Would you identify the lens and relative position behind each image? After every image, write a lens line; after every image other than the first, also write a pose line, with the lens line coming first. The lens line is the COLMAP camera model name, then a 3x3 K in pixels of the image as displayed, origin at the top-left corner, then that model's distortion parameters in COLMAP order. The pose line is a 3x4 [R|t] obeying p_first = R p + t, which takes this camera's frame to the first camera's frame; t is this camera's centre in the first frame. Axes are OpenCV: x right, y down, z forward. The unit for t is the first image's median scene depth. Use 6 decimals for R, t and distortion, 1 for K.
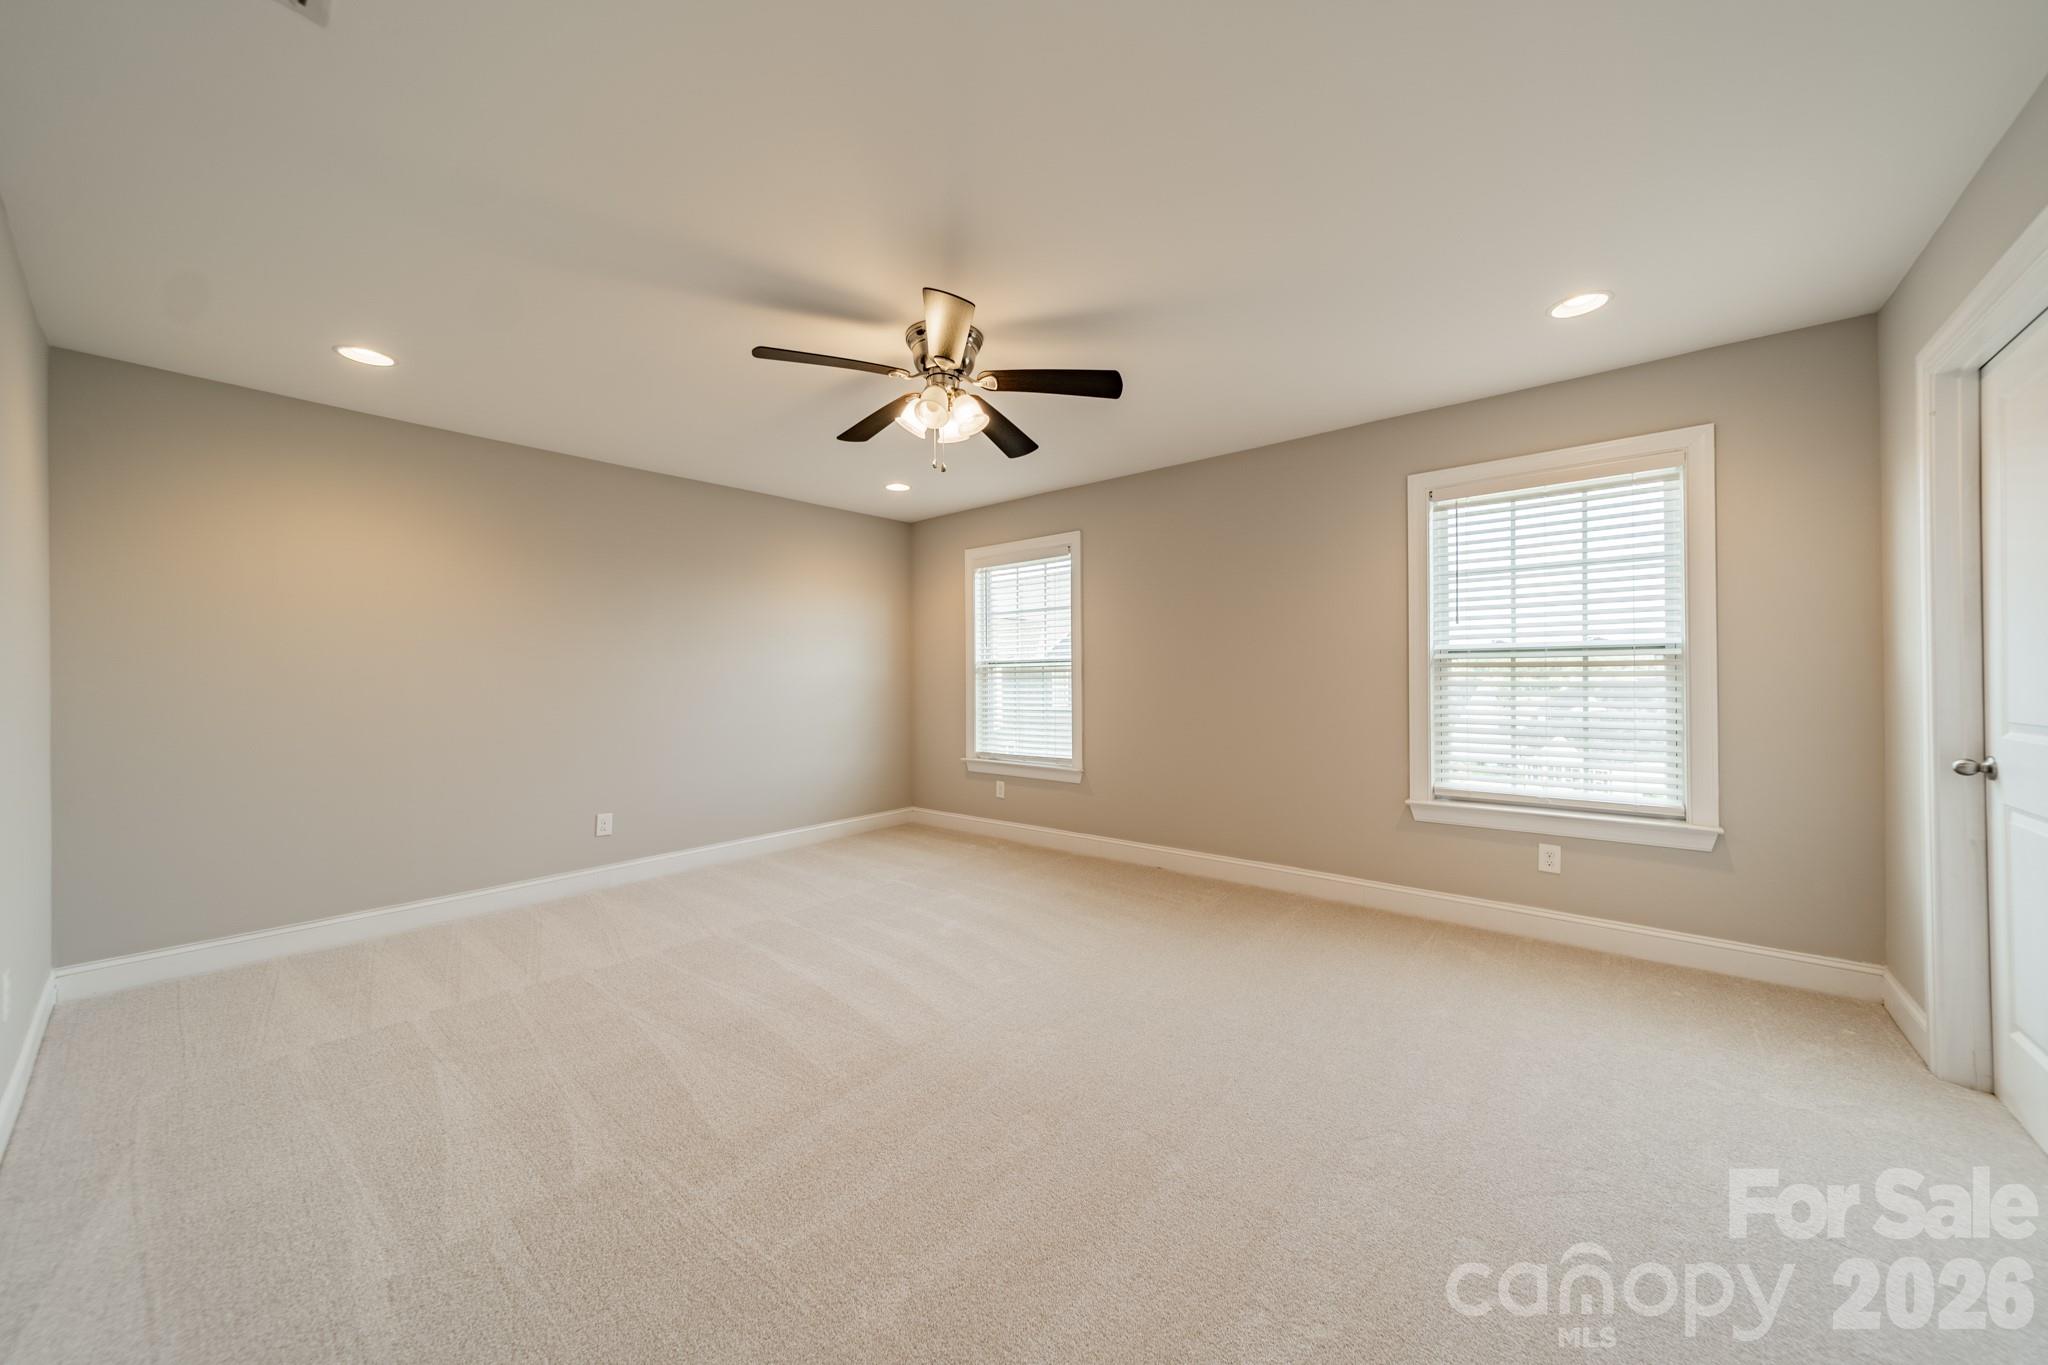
lens RADIAL K [[730.2, 0, 1028.2], [0, 730.2, 672.3], [0, 0, 1]] dist [0.000000, 0.000008]
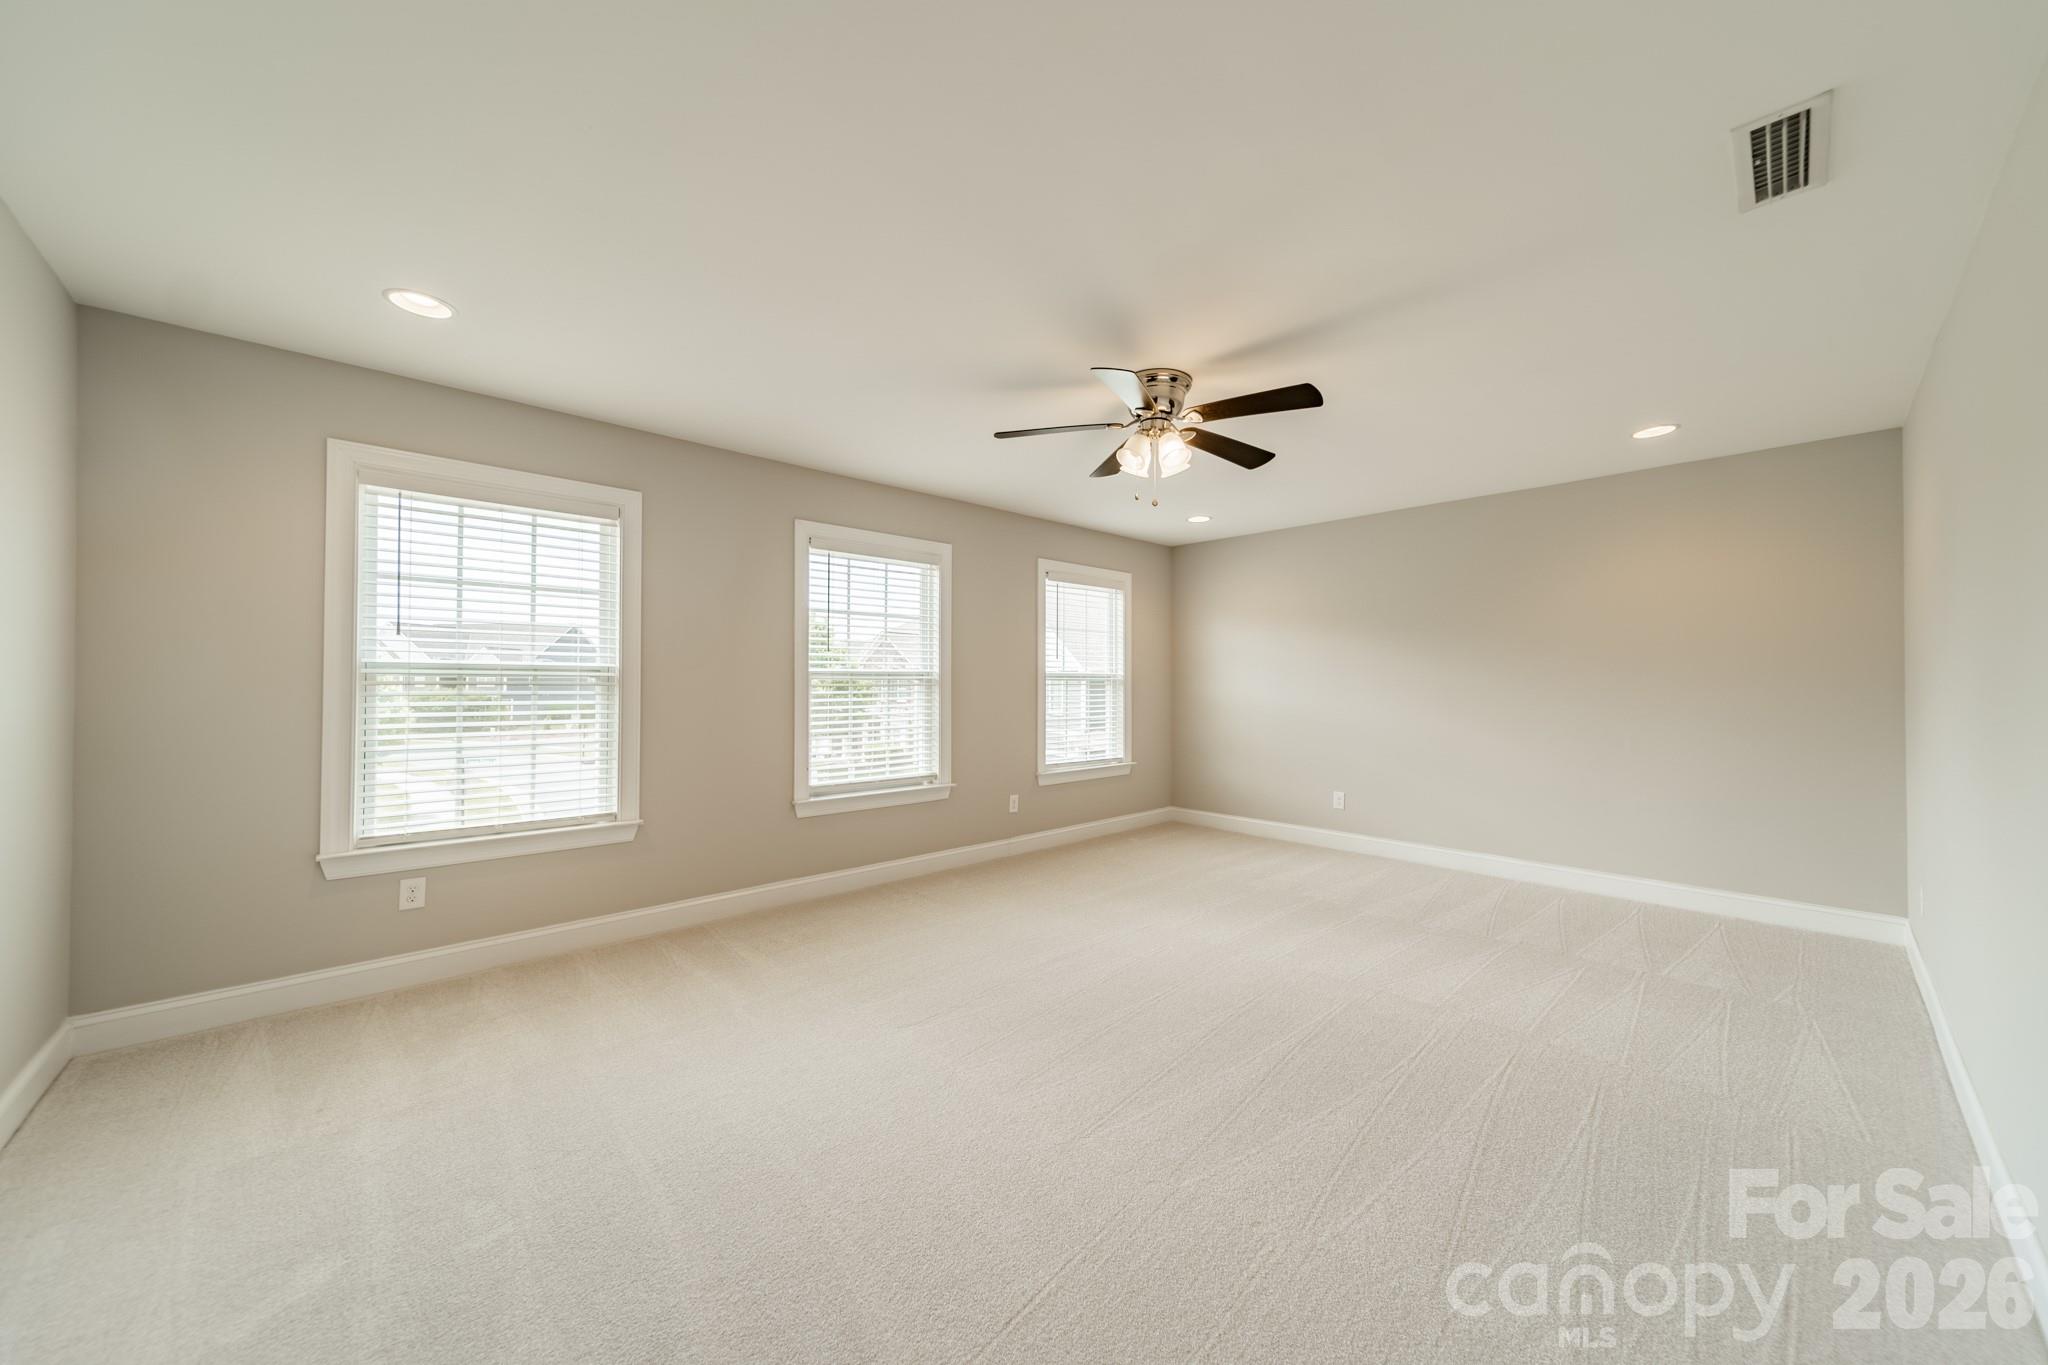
lens RADIAL K [[722.0, 0, 1058.8], [0, 722.0, 677.6], [0, 0, 1]] dist [-0.000762, -0.000052]
pose [[0.082829, 0.024011, 0.996274, -0.536969], [-0.003258, 0.999711, -0.023823, 0.006653], [-0.996558, -0.001273, 0.082883, 0.458023]]
